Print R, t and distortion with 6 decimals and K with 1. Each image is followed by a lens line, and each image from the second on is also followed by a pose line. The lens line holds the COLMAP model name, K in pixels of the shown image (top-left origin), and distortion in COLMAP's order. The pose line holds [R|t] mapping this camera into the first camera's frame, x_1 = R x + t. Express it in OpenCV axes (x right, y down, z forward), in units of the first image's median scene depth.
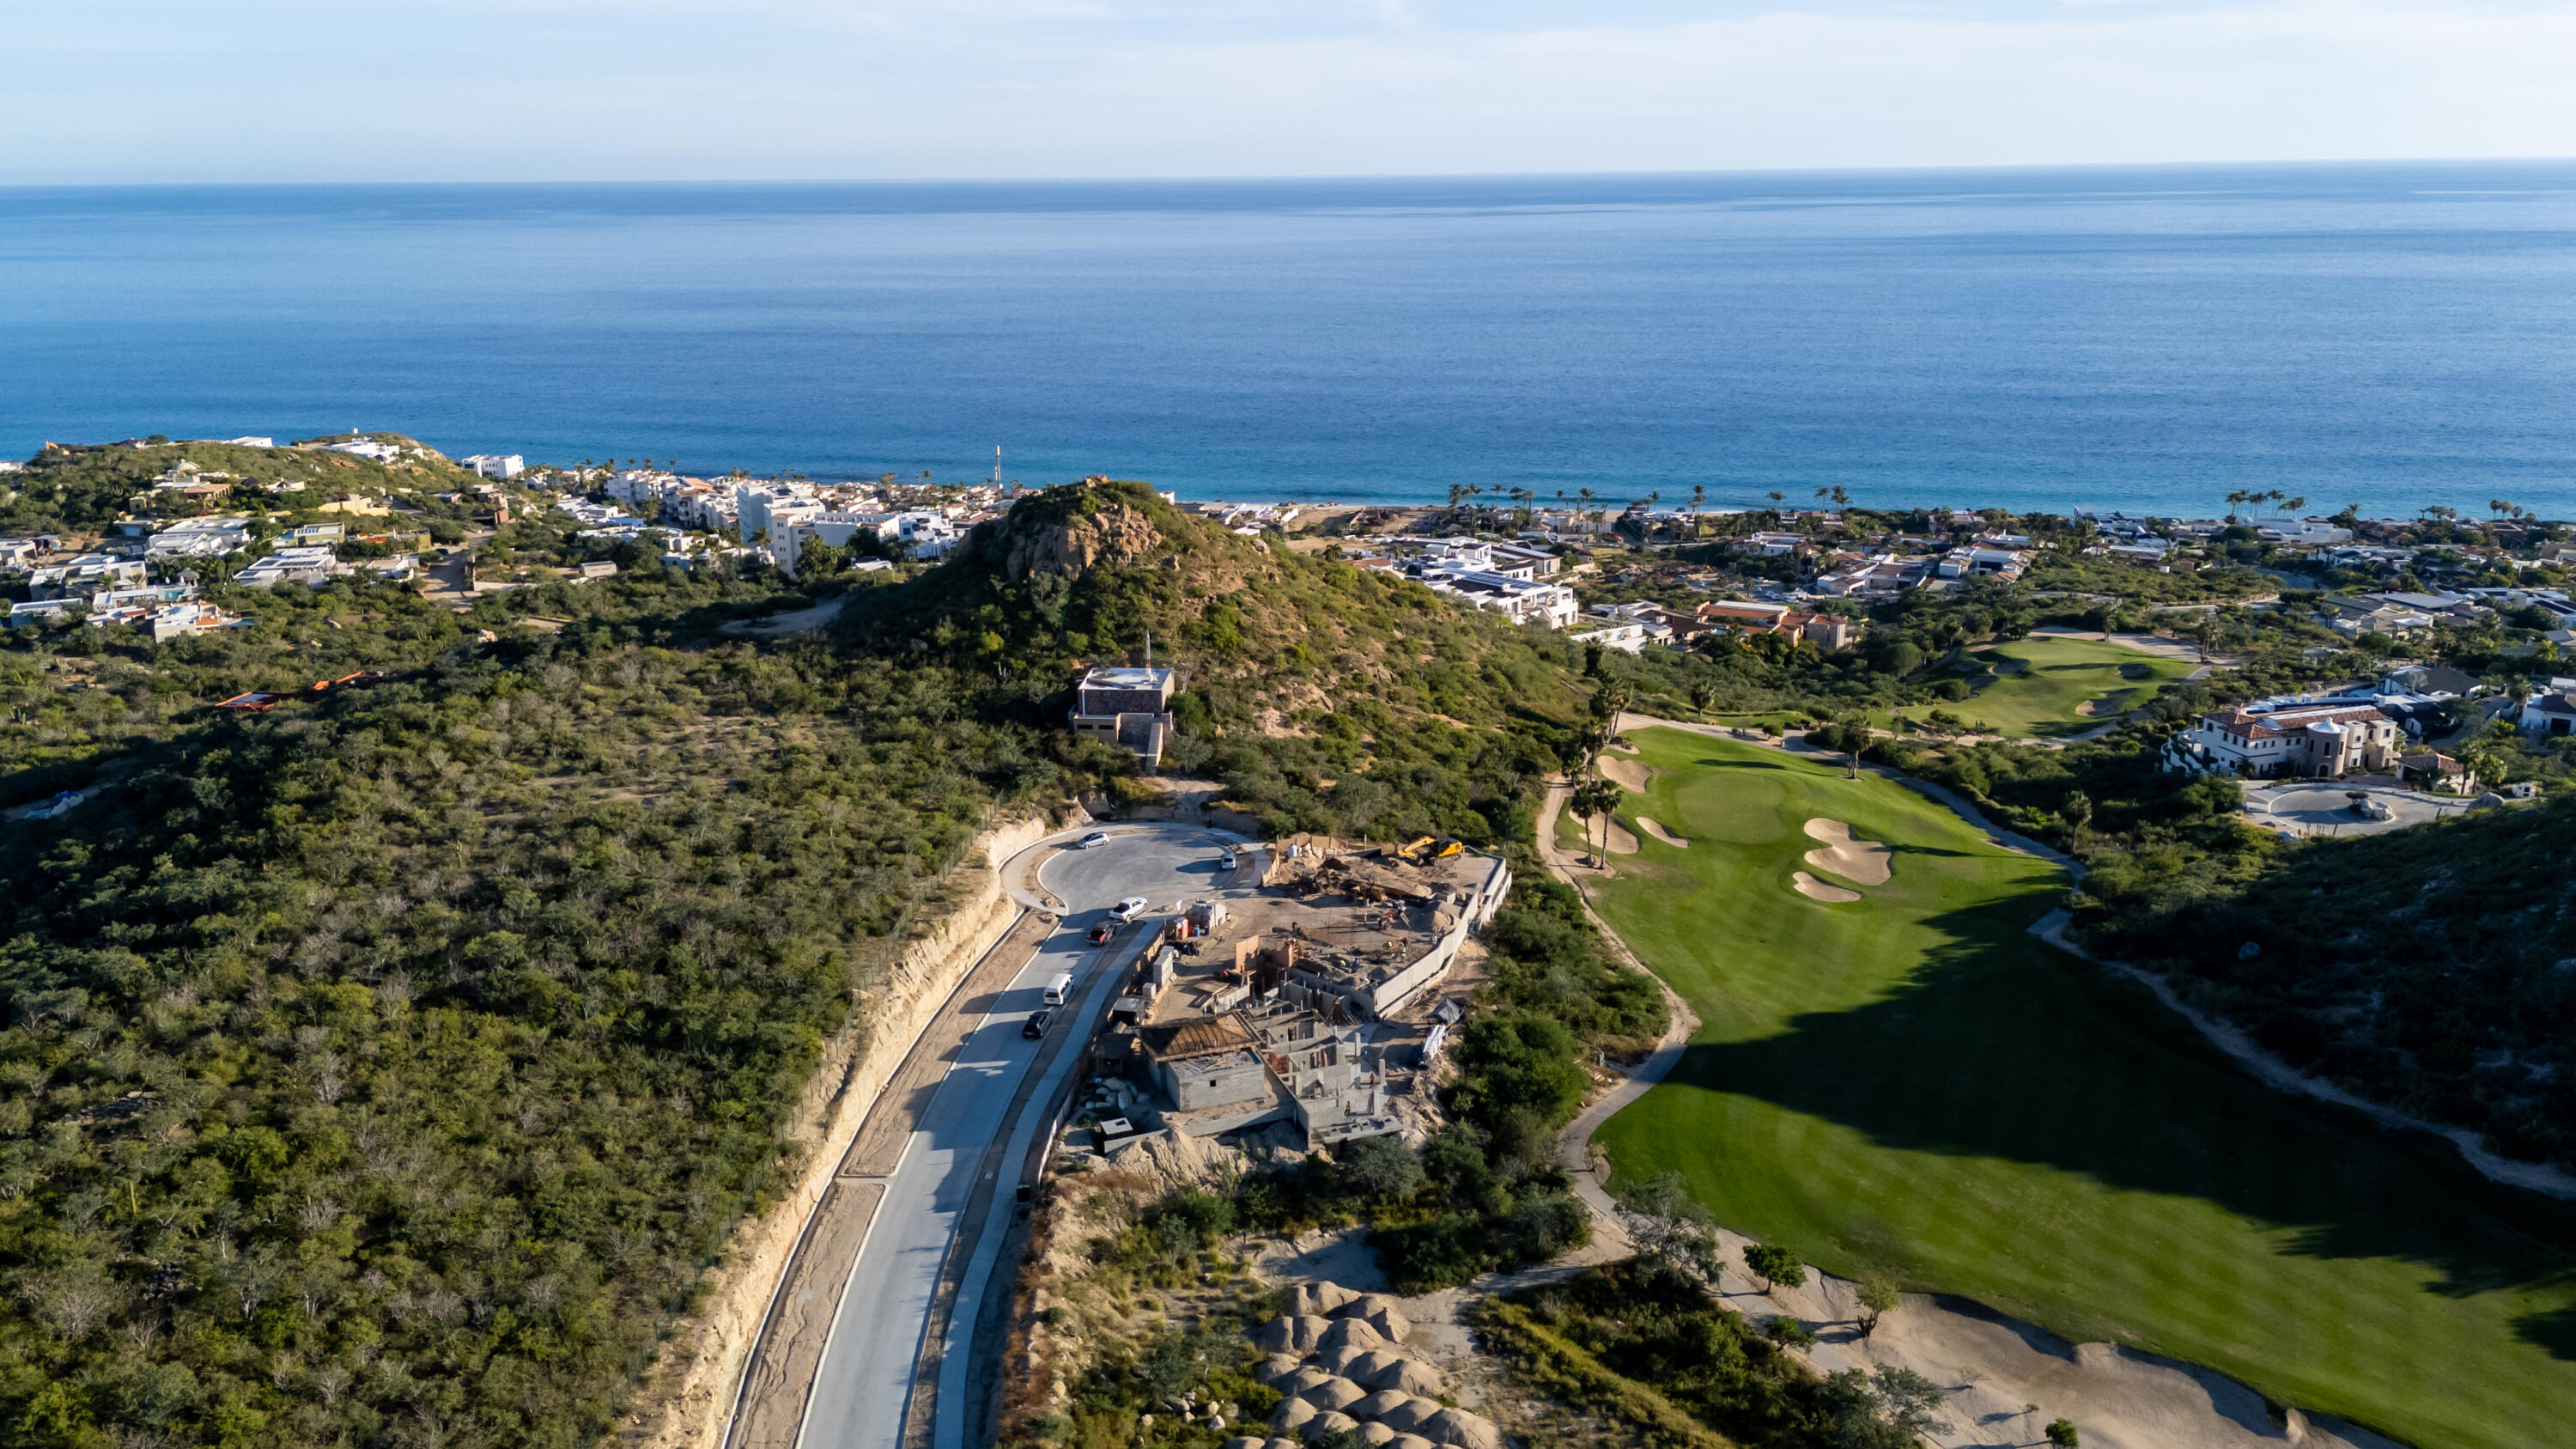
lens RADIAL K [[1894.9, 0, 1307.1], [0, 1894.9, 731.2], [0, 0, 1]] dist [0.071713, -0.050787]
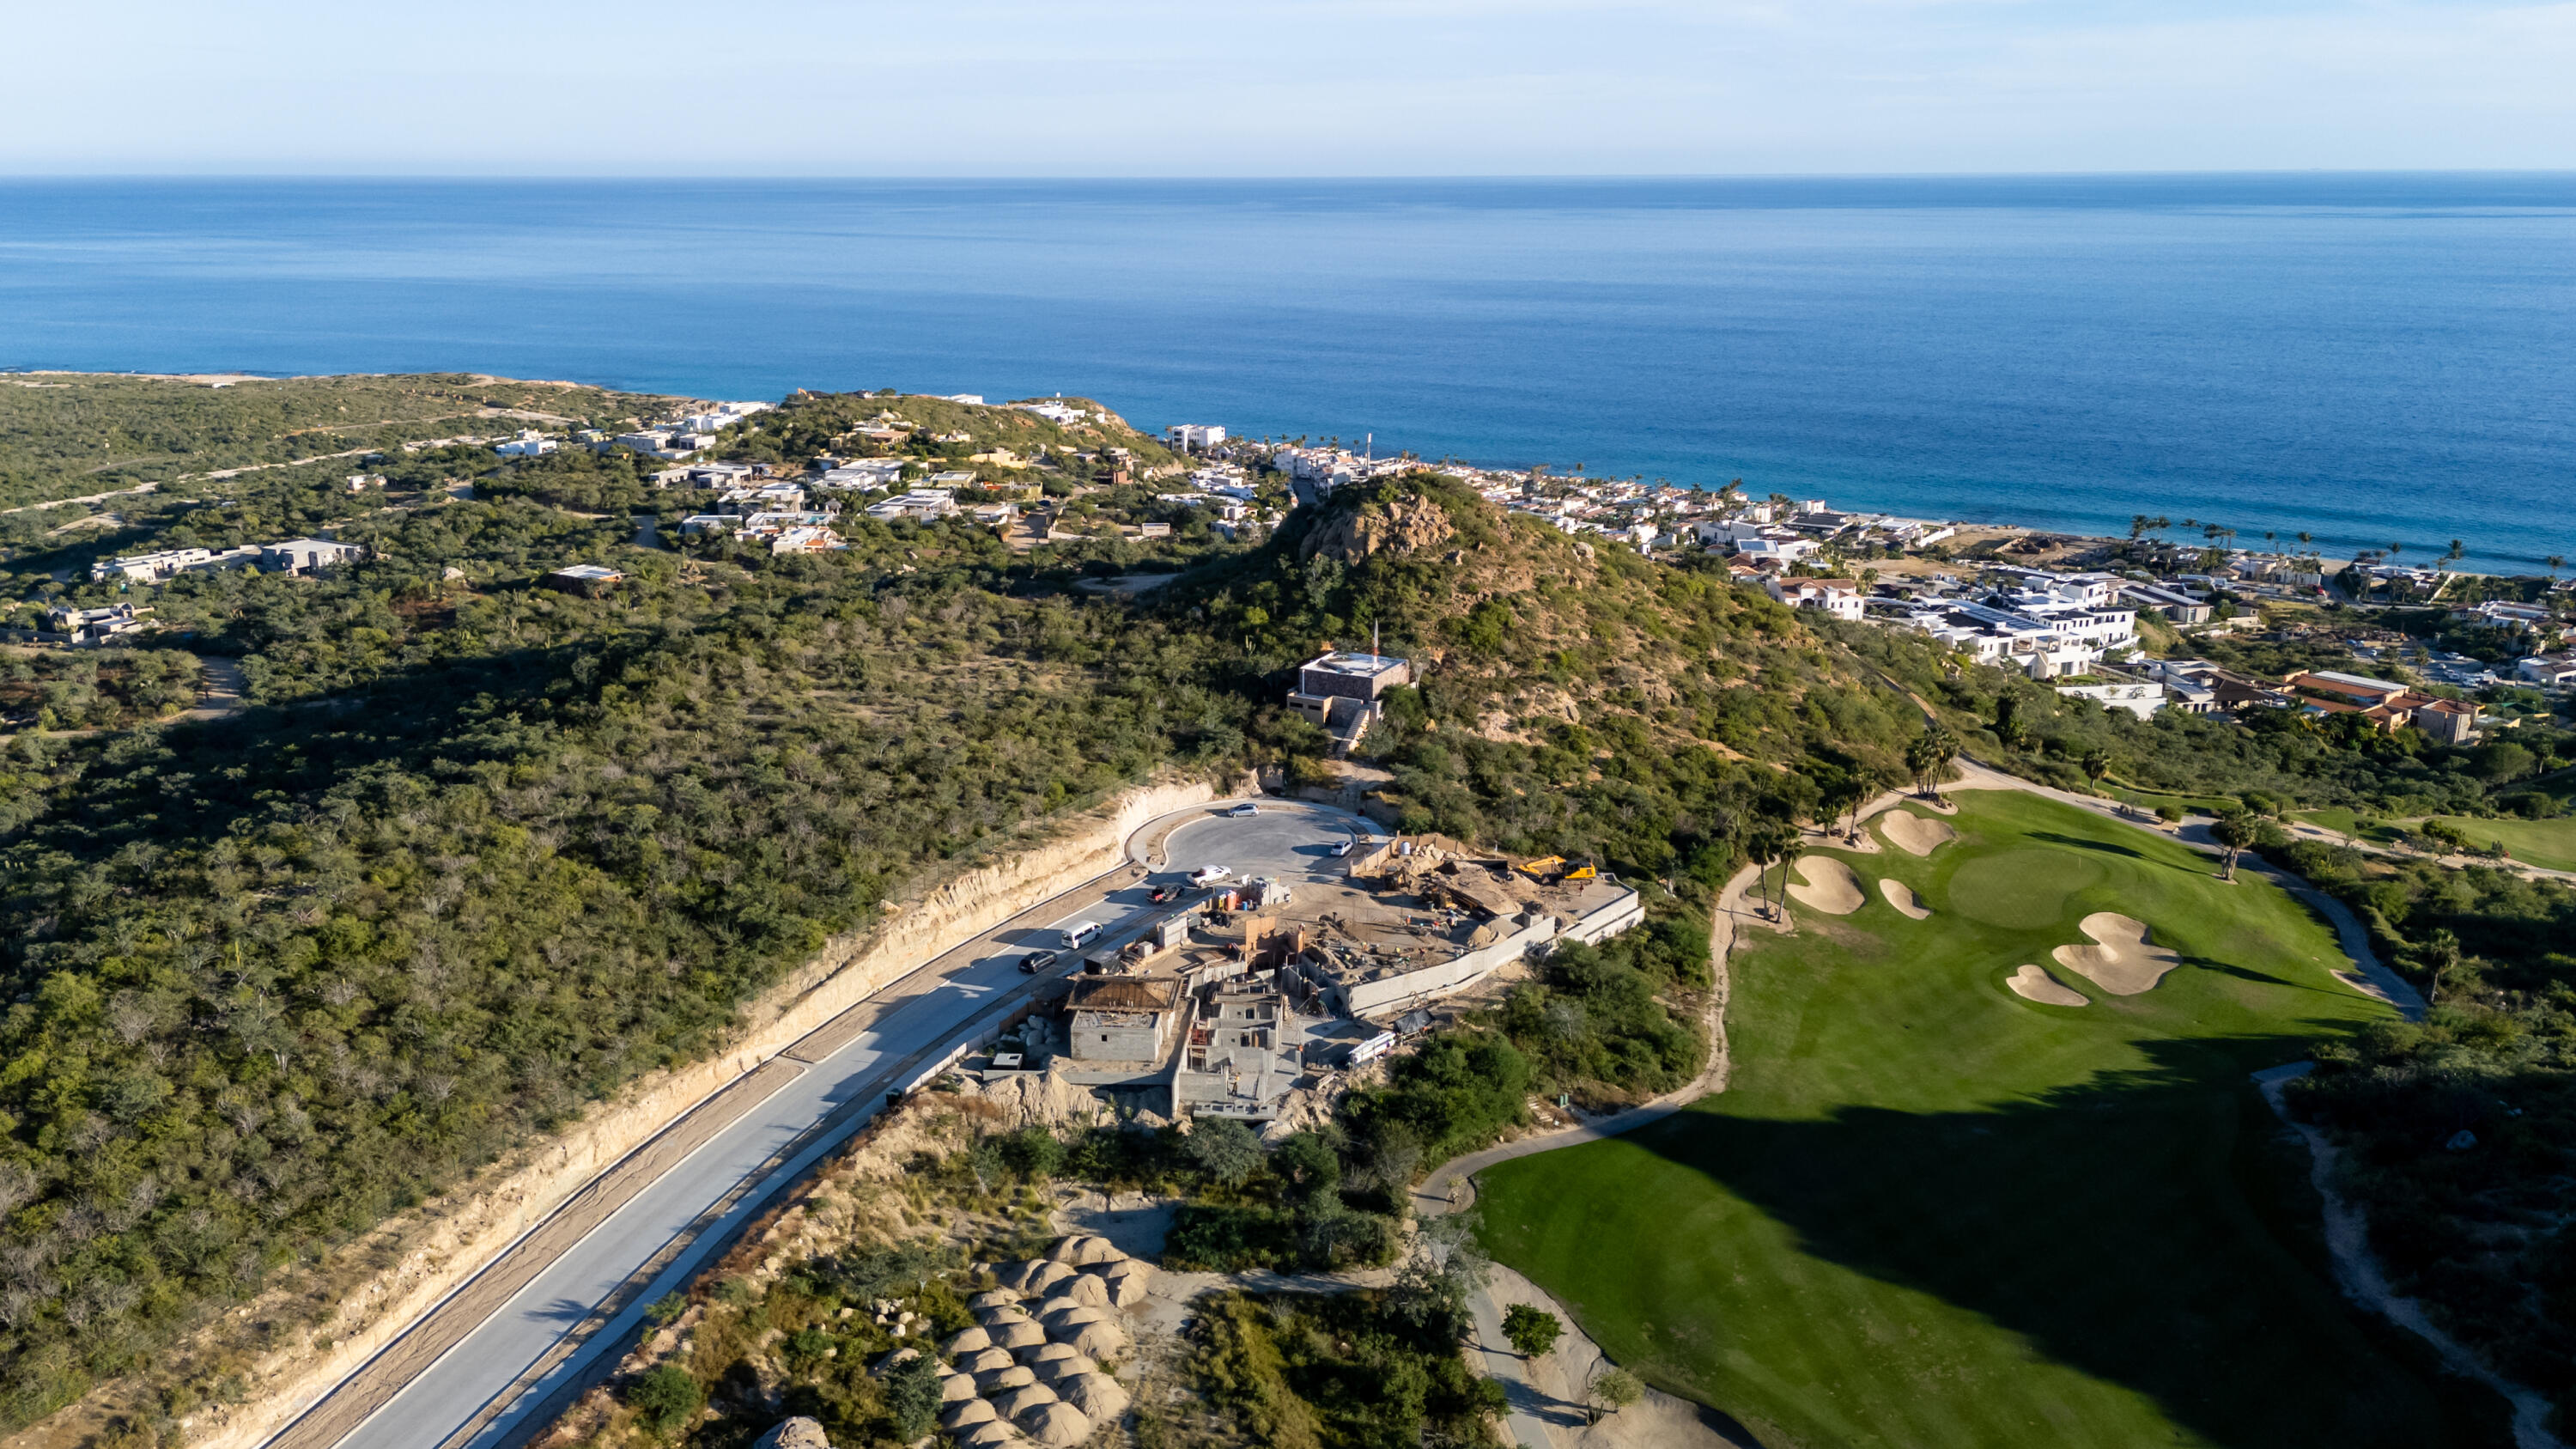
lens RADIAL K [[1894.9, 0, 1282.1], [0, 1894.9, 735.8], [0, 0, 1]] dist [0.071713, -0.050787]
pose [[0.914373, 0.125476, -0.384939, 0.272037], [-0.123849, 0.991874, 0.029128, -0.014548], [0.385466, 0.021041, 0.922482, 0.044105]]
